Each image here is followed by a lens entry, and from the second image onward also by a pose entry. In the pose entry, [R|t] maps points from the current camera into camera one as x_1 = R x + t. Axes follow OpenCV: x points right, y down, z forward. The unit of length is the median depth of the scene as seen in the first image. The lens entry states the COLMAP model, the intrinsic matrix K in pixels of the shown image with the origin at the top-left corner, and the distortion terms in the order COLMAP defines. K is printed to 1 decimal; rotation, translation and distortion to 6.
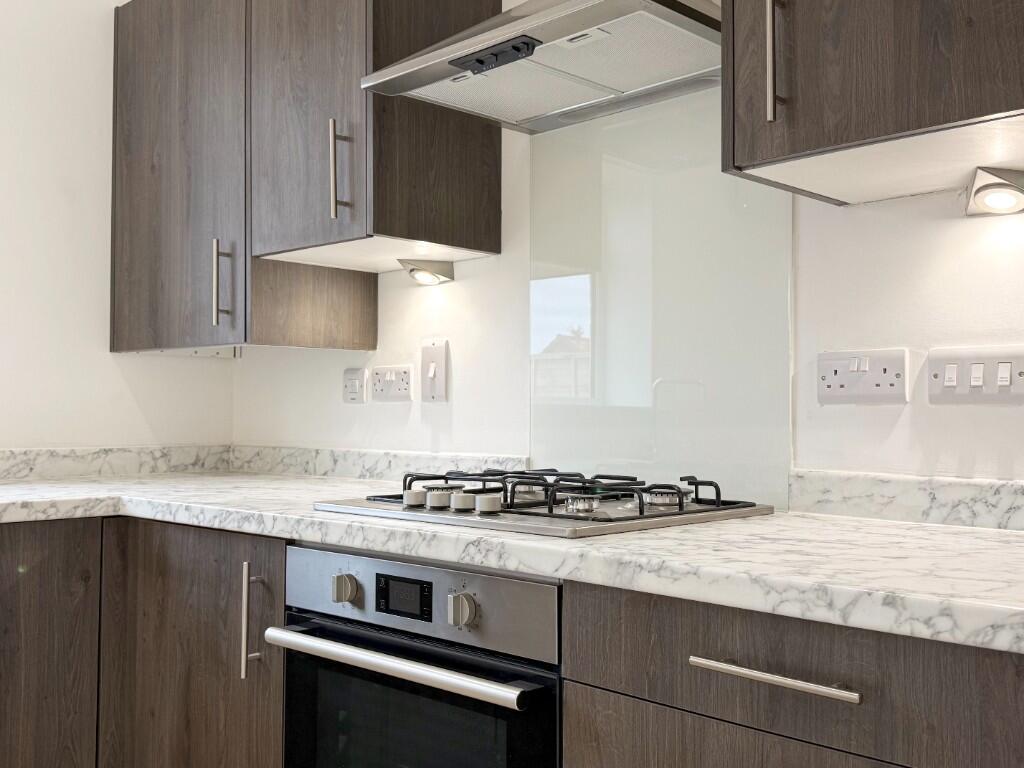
lens RADIAL K [[1030.2, 0, 512.0], [0, 1030.2, 384.0], [0, 0, 1]] dist [0.143357, -0.250049]
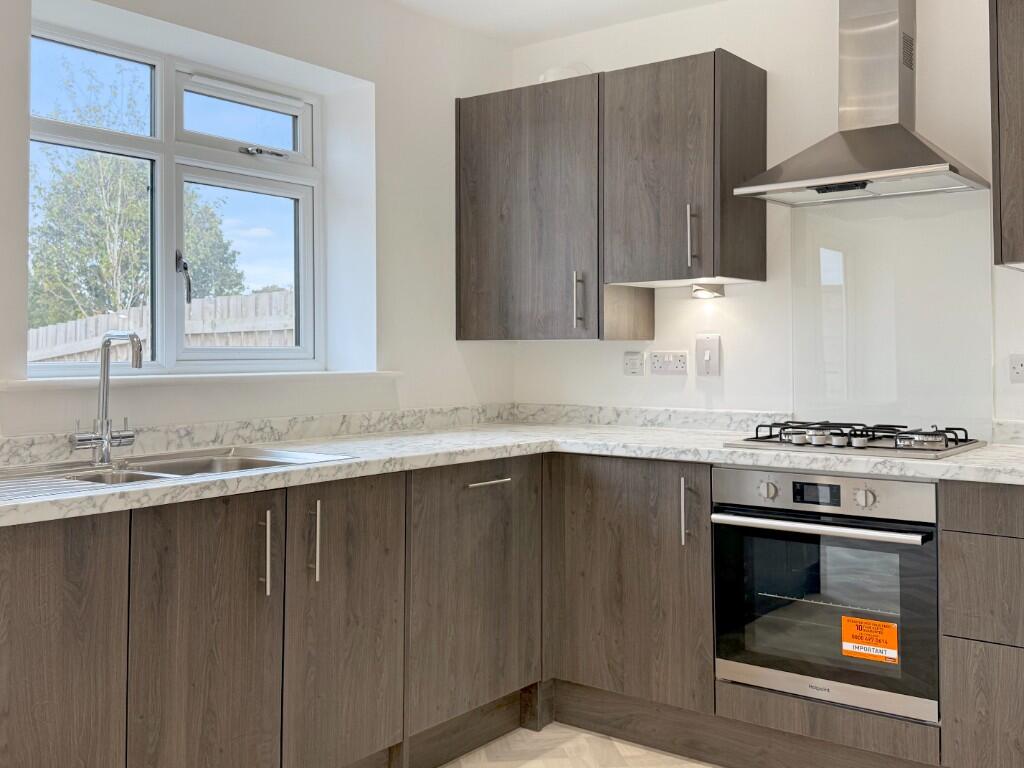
lens RADIAL K [[1024.3, 0, 508.9], [0, 1024.3, 343.1], [0, 0, 1]] dist [0.128447, -0.218197]
pose [[0.993211, -0.004563, 0.116233, -0.600572], [0.002448, 0.999829, 0.018333, -0.066122], [-0.116297, -0.017924, 0.993053, -0.521886]]
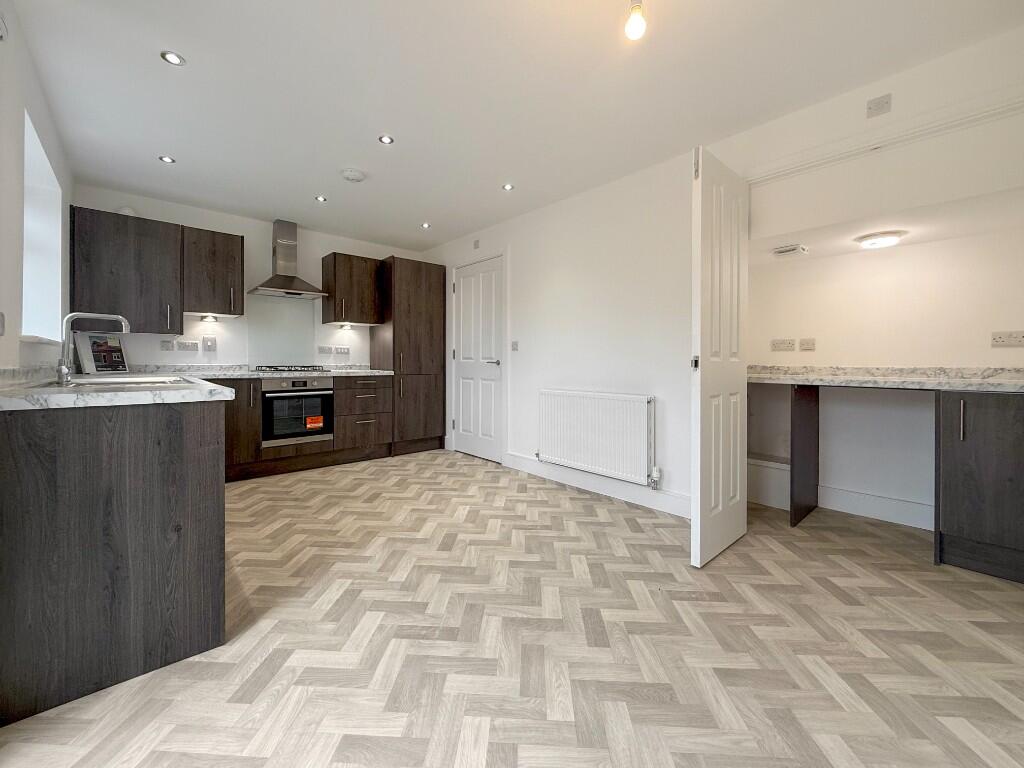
lens RADIAL K [[417.0, 0, 508.6], [0, 417.0, 362.7], [0, 0, 1]] dist [0.000114, 0.000061]
pose [[0.075654, -0.006106, 0.997115, -1.760592], [-0.029712, 0.999523, 0.008375, 0.013986], [-0.996691, -0.030260, 0.075436, -0.303748]]
